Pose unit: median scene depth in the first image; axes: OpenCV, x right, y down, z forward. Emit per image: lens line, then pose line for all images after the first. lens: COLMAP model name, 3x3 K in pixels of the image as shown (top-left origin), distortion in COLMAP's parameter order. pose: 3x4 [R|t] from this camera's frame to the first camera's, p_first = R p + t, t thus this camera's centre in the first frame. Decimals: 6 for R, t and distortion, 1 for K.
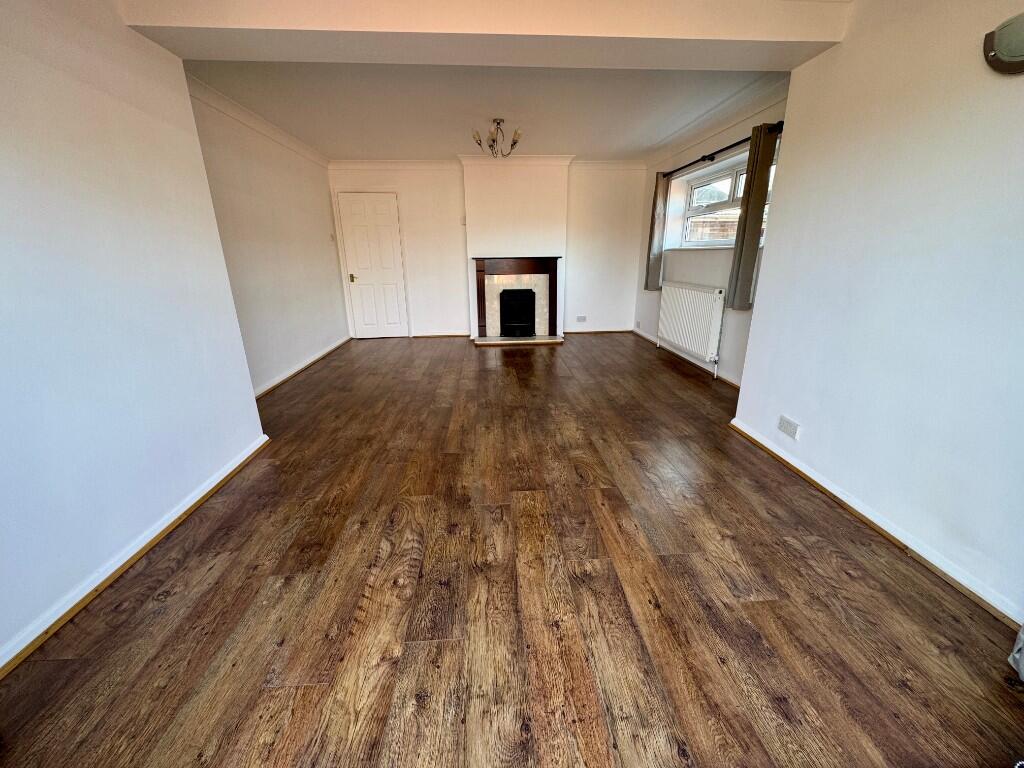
lens RADIAL K [[407.6, 0, 512.0], [0, 407.6, 384.0], [0, 0, 1]] dist [-0.002574, 0.000235]
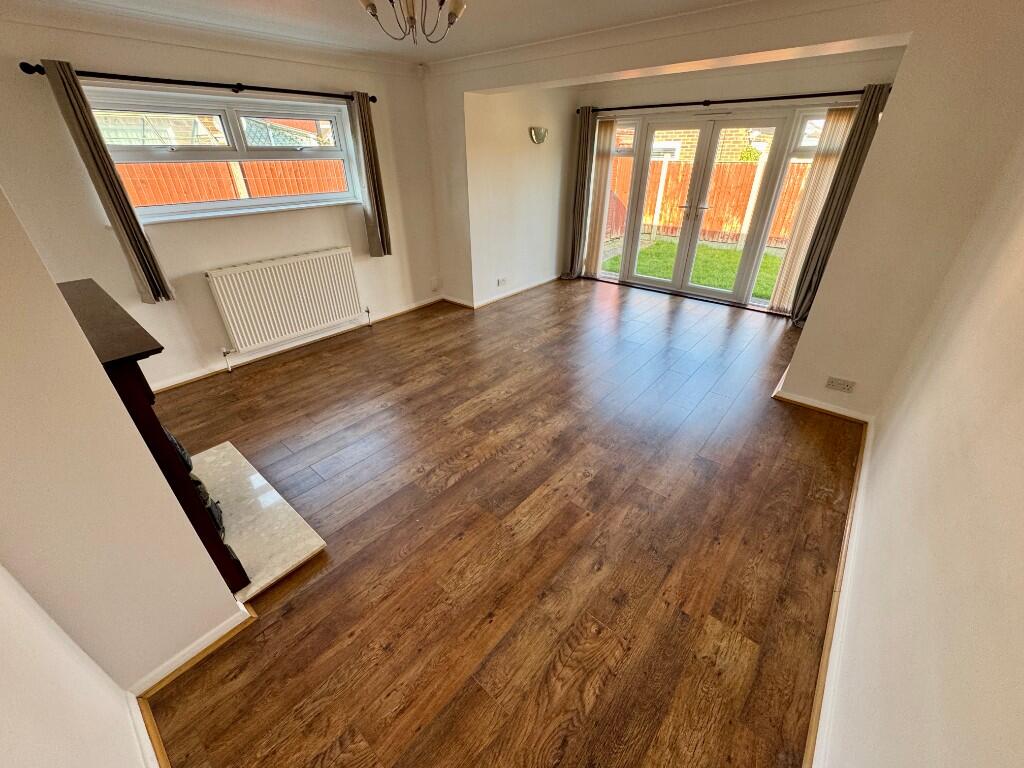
lens RADIAL K [[407.6, 0, 512.0], [0, 407.6, 384.0], [0, 0, 1]] dist [-0.002574, 0.000235]
pose [[-0.716956, -0.329724, 0.614212, -0.665054], [0.230144, 0.719722, 0.655007, -0.696367], [-0.658033, 0.610968, -0.440126, 1.721918]]
